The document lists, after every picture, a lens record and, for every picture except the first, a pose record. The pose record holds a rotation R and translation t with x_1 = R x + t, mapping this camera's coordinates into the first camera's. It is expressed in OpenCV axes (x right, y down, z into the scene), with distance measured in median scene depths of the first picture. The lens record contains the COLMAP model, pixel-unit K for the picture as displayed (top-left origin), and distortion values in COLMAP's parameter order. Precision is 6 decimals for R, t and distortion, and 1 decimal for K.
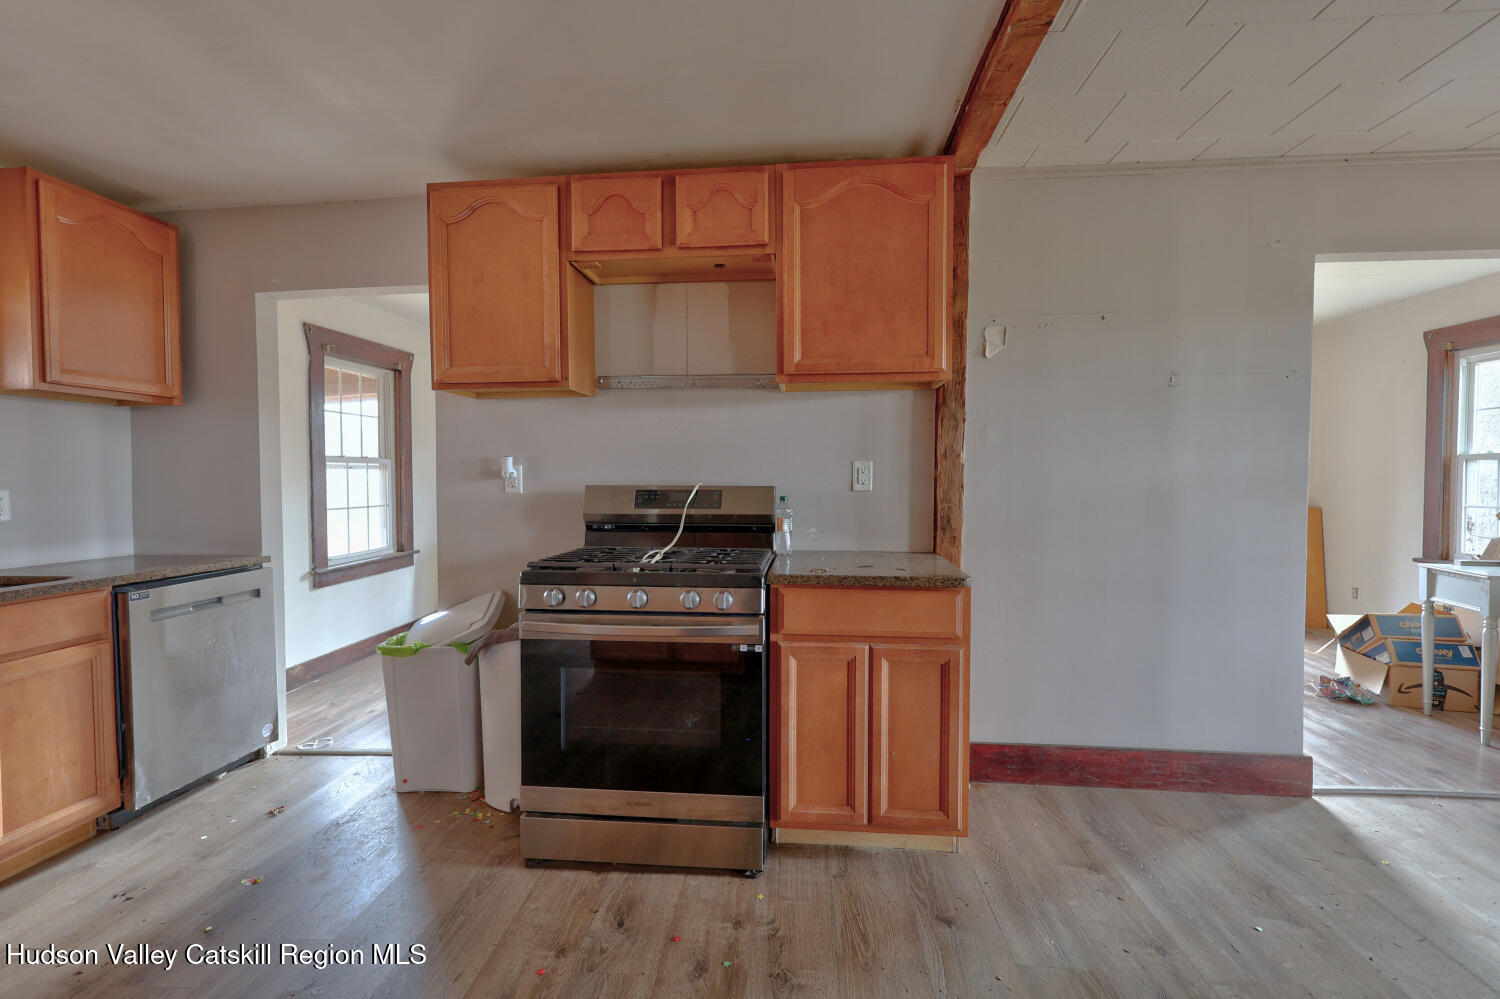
lens RADIAL K [[649.7, 0, 750.0], [0, 649.7, 499.5], [0, 0, 1]] dist [0.002462, 0.000741]
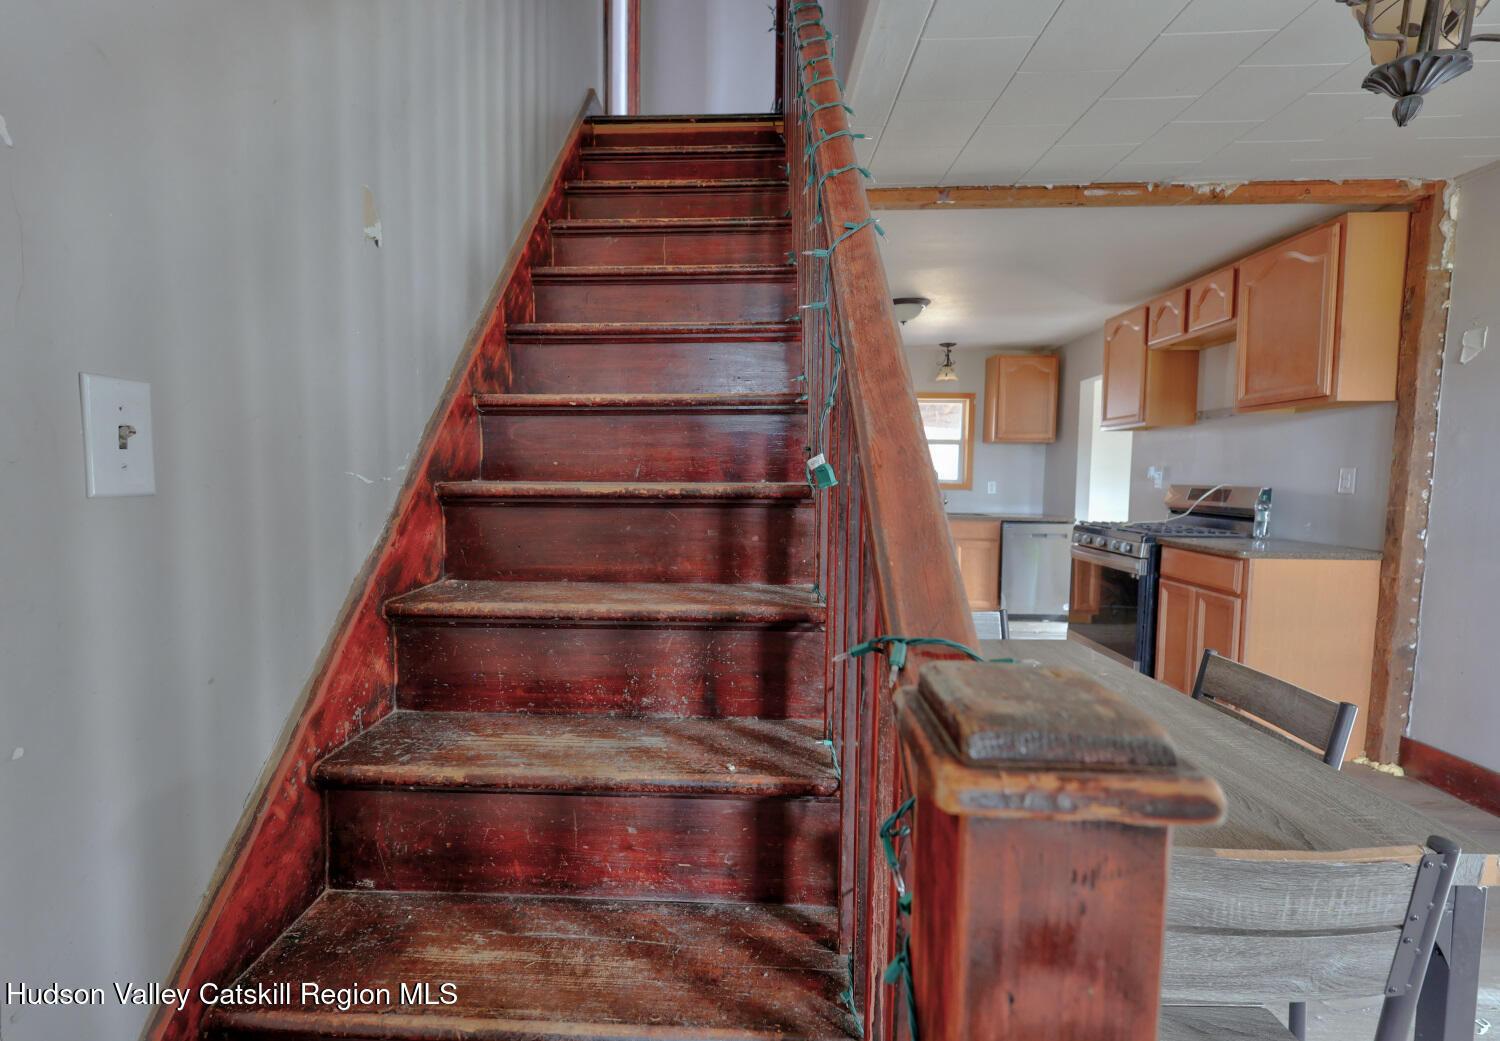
lens RADIAL K [[676.7, 0, 718.3], [0, 676.7, 519.8], [0, 0, 1]] dist [-0.000797, 0.000264]
pose [[0.051270, 0.072492, -0.996050, 1.362516], [-0.044012, 0.996557, 0.070264, -0.003634], [0.997715, 0.040235, 0.054284, -0.186632]]
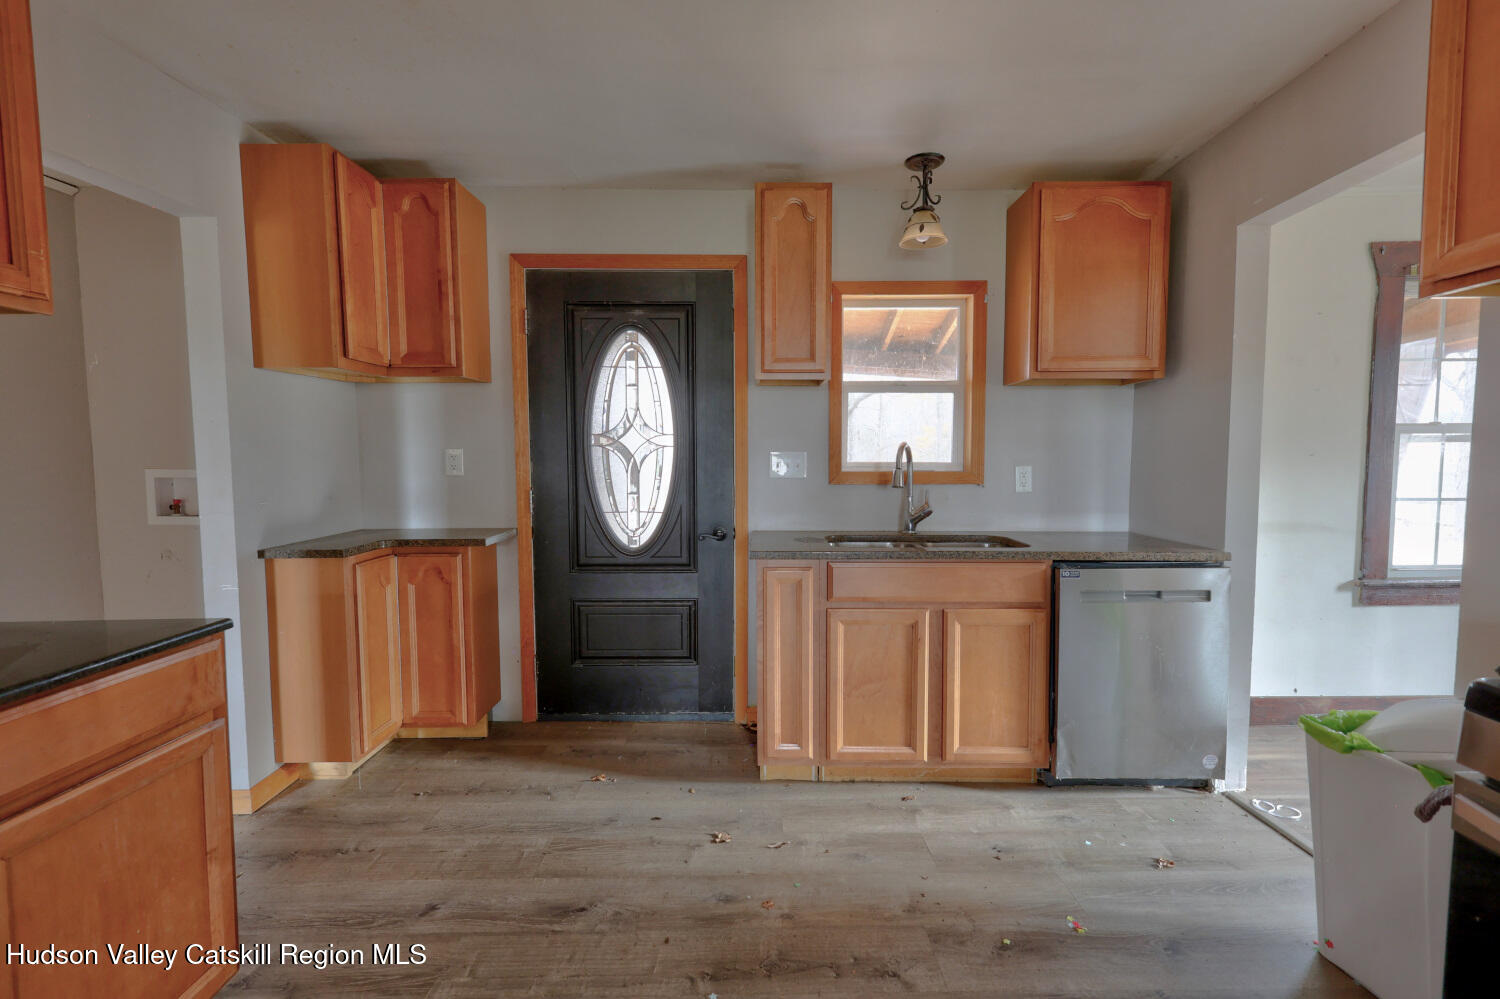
lens RADIAL K [[664.9, 0, 750.0], [0, 664.9, 499.5], [0, 0, 1]] dist [0.002954, 0.000500]
pose [[0.082490, 0.068664, -0.994224, 0.033348], [-0.030798, 0.997323, 0.066323, -0.018400], [0.996116, 0.025149, 0.084384, 0.378127]]
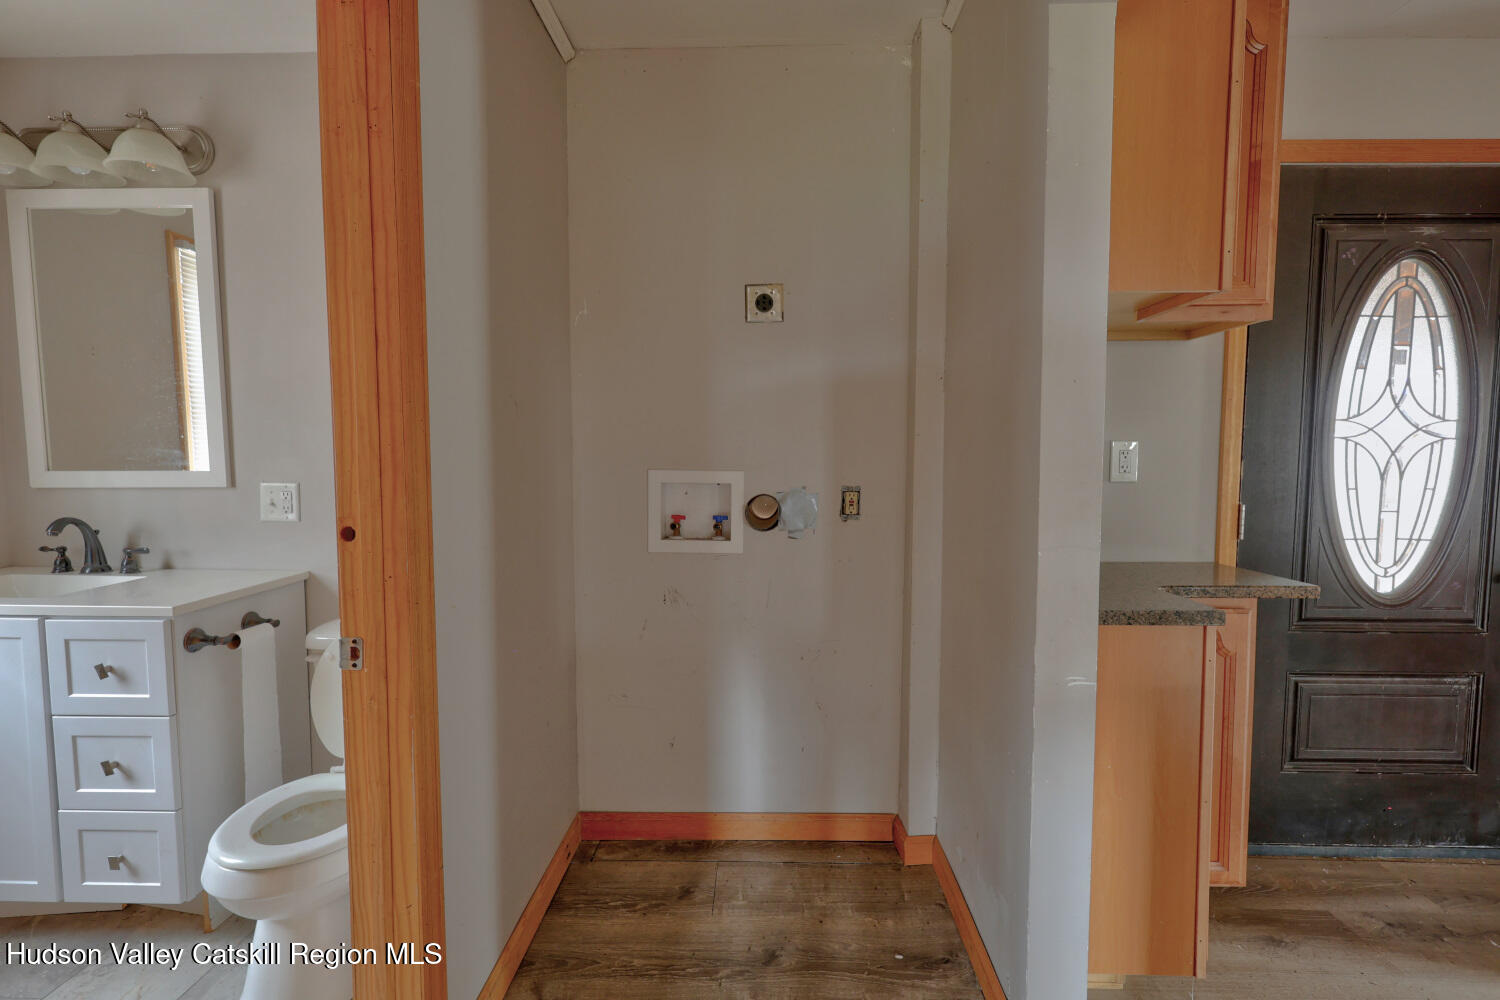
lens RADIAL K [[664.9, 0, 750.0], [0, 664.9, 500.0], [0, 0, 1]] dist [0.002954, 0.000500]
pose [[0.069029, 0.066468, -0.995398, -0.457698], [-0.036775, 0.997269, 0.064043, 0.022340], [0.996937, 0.032185, 0.071285, -0.555816]]
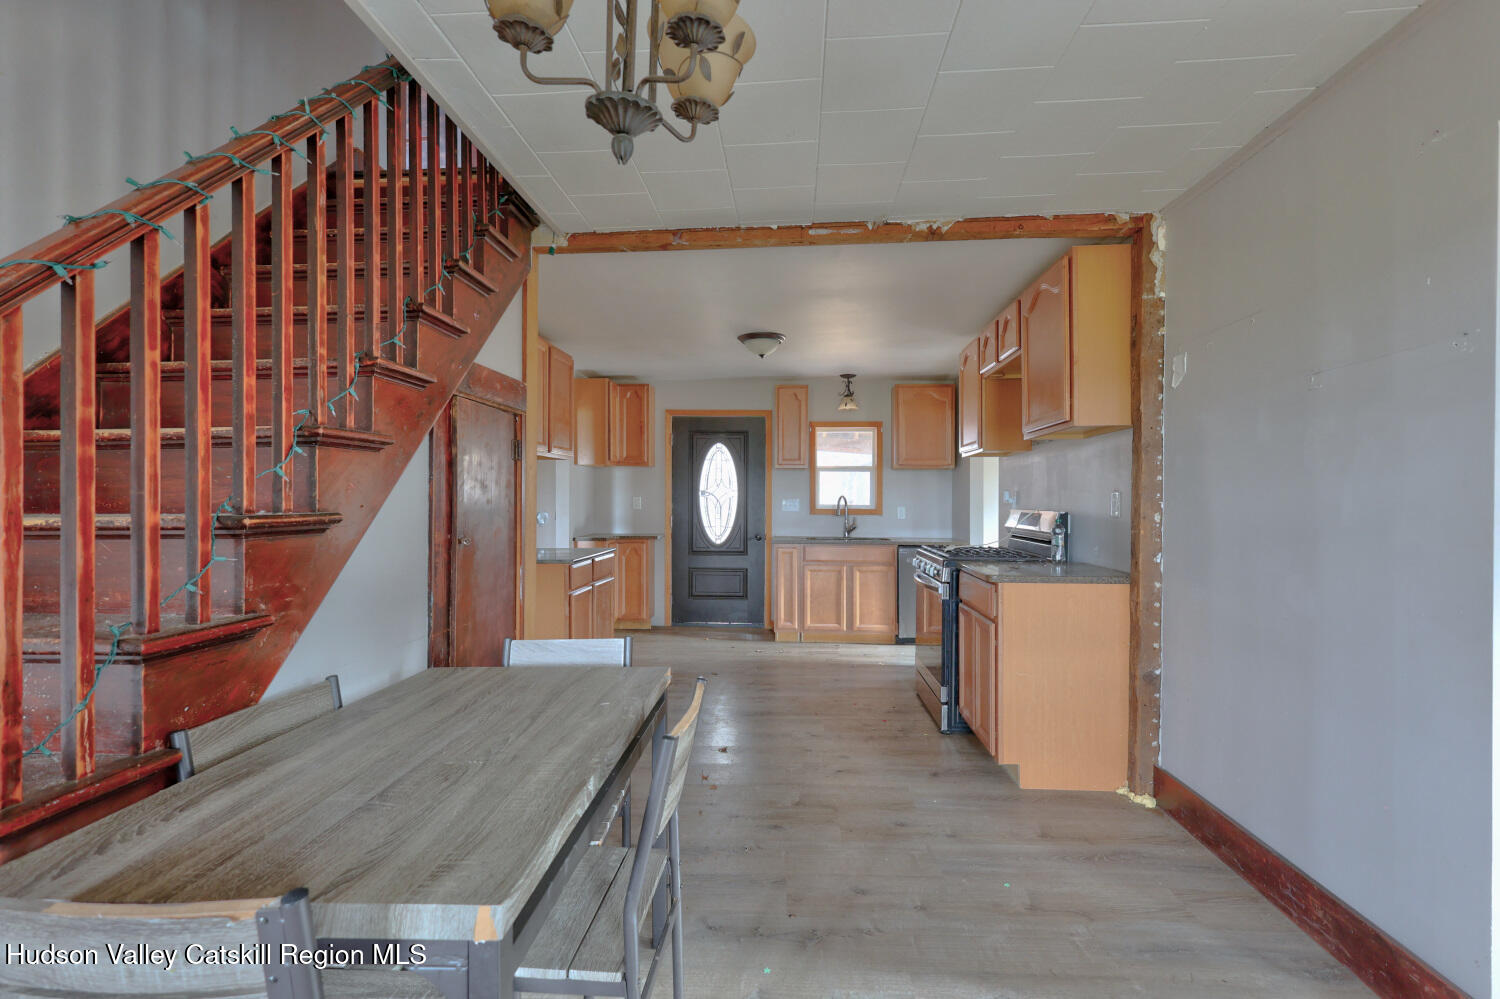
lens RADIAL K [[649.7, 0, 750.0], [0, 649.7, 499.5], [0, 0, 1]] dist [0.002462, 0.000741]
pose [[0.024248, 0.003140, -0.999701, 1.364695], [-0.036356, 0.999336, 0.002257, -0.025849], [0.999045, 0.036291, 0.024346, 0.326556]]
